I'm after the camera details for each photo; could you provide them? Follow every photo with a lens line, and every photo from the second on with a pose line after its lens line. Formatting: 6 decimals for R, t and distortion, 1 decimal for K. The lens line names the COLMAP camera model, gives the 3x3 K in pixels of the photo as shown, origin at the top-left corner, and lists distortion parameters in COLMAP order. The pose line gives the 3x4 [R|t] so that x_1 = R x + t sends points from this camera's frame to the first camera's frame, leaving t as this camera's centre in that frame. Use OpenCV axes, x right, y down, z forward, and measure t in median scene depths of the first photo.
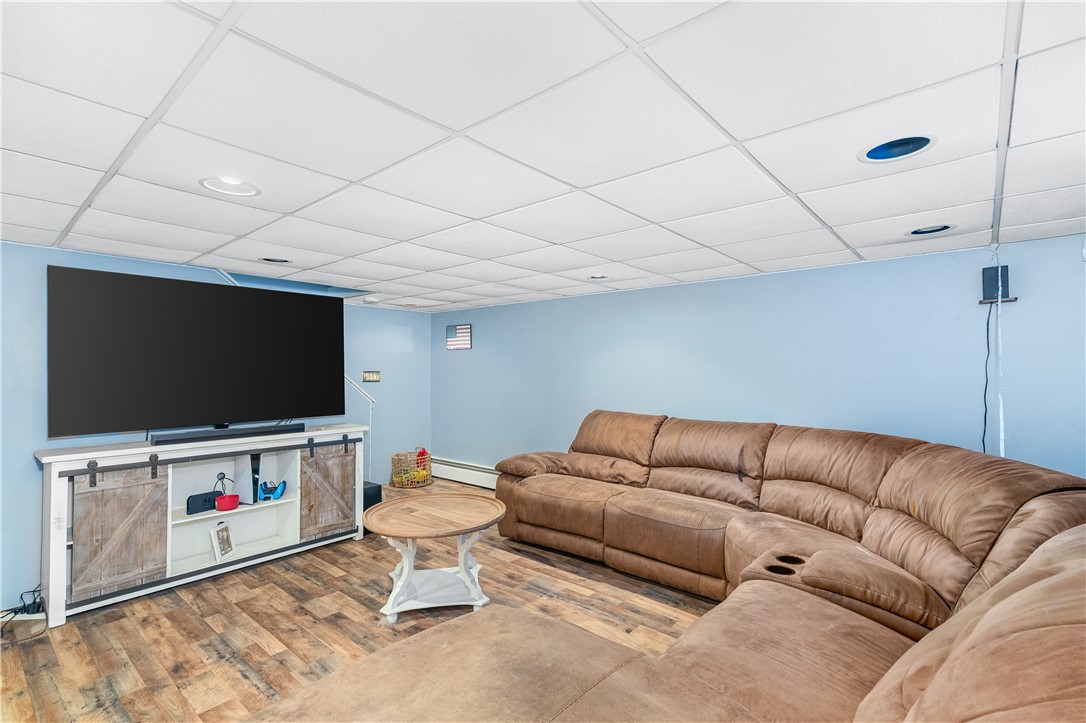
lens RADIAL K [[495.6, 0, 546.4], [0, 495.6, 363.7], [0, 0, 1]] dist [0.000406, 0.000075]
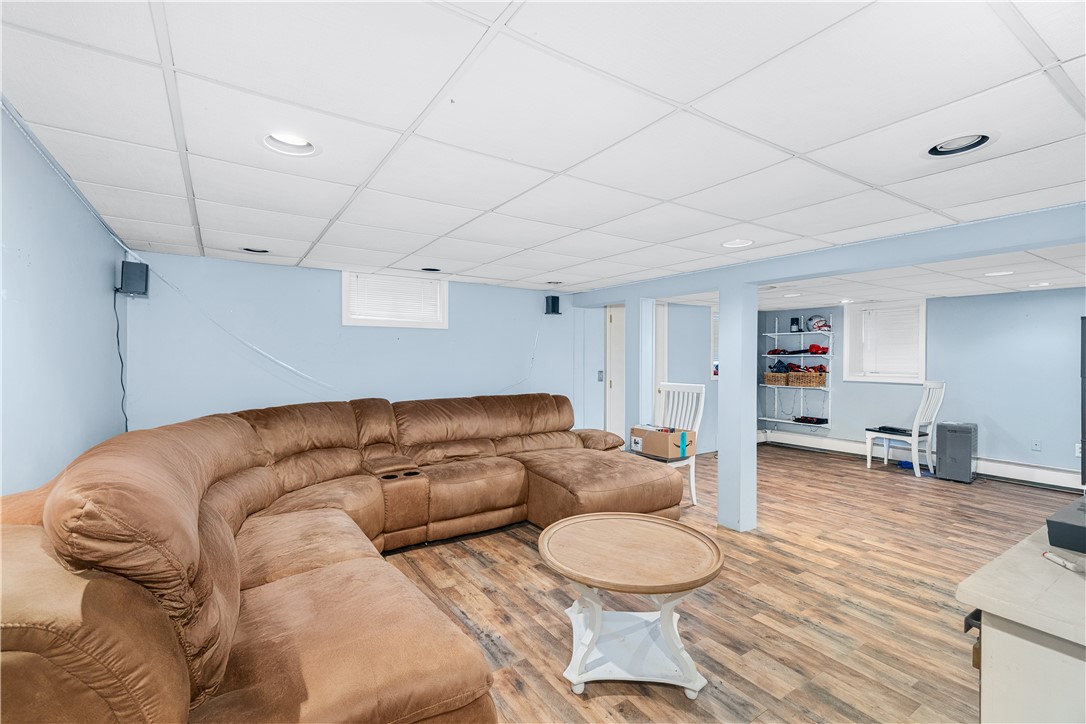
lens RADIAL K [[495.6, 0, 540.7], [0, 495.6, 359.3], [0, 0, 1]] dist [0.000406, 0.000075]
pose [[-0.963162, -0.008644, 0.268784, -0.315182], [-0.009709, 0.999949, -0.002631, 0.010216], [-0.268747, -0.005144, -0.963197, 1.901689]]
